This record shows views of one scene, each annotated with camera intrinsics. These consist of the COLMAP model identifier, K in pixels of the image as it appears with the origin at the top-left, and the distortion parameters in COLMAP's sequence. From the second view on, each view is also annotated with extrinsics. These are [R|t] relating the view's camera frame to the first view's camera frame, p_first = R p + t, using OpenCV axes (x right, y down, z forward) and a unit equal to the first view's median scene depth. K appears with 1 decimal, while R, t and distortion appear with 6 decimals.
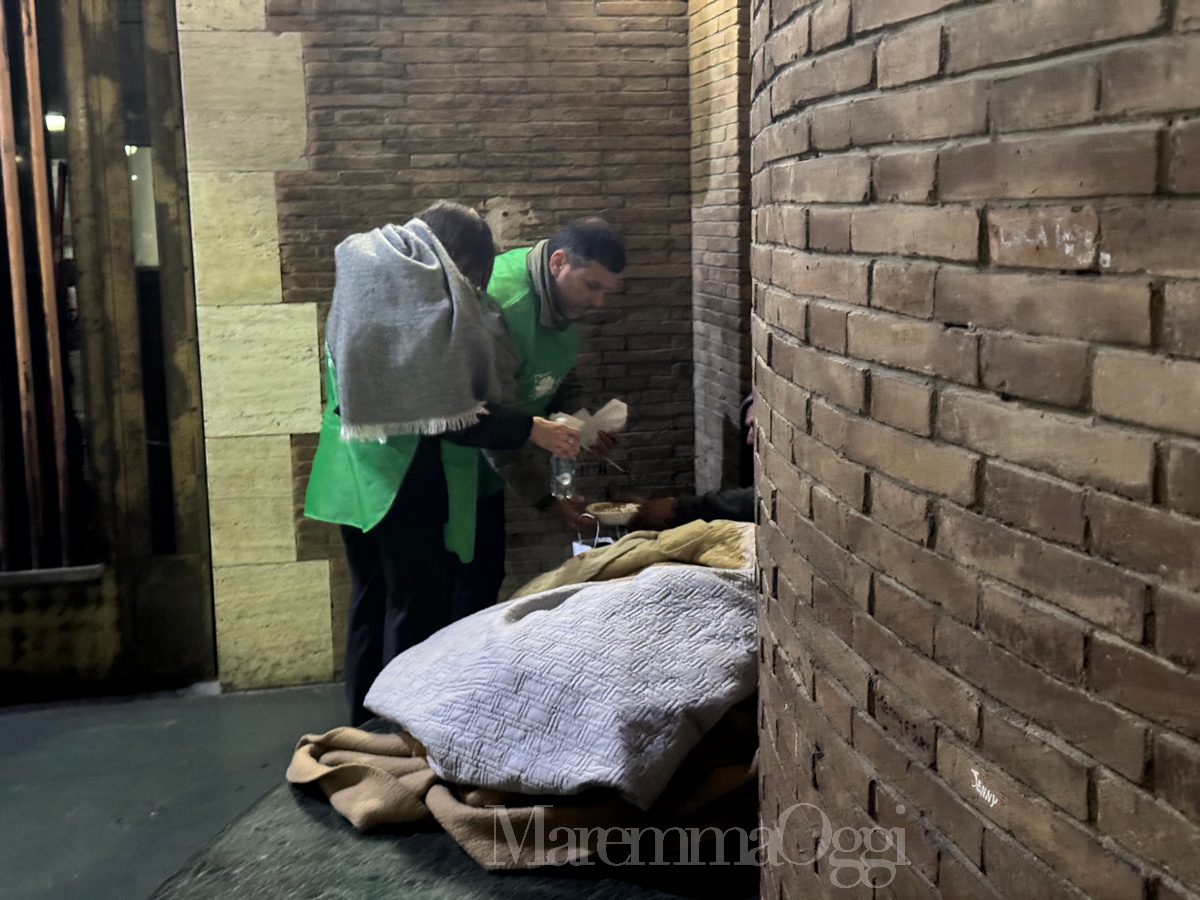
lens RADIAL K [[1754.0, 0, 544.1], [0, 1754.0, 450.9], [0, 0, 1]] dist [0.192421, -0.368120]
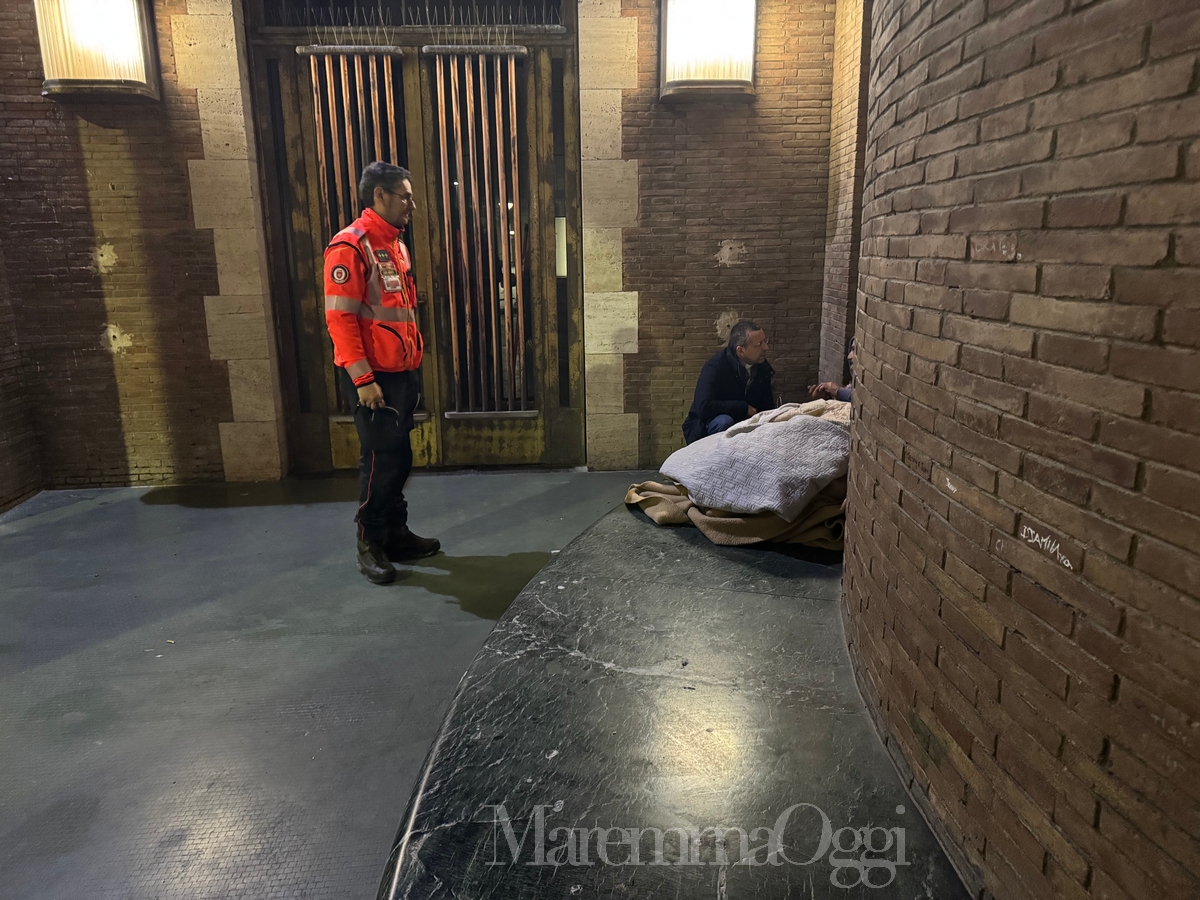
lens RADIAL K [[880.8, 0, 574.3], [0, 880.8, 453.3], [0, 0, 1]] dist [0.154235, -0.236773]
pose [[0.984079, 0.047374, -0.171303, -0.021042], [-0.032062, 0.995328, 0.091077, 0.025741], [0.174817, -0.084134, 0.981000, -0.124907]]
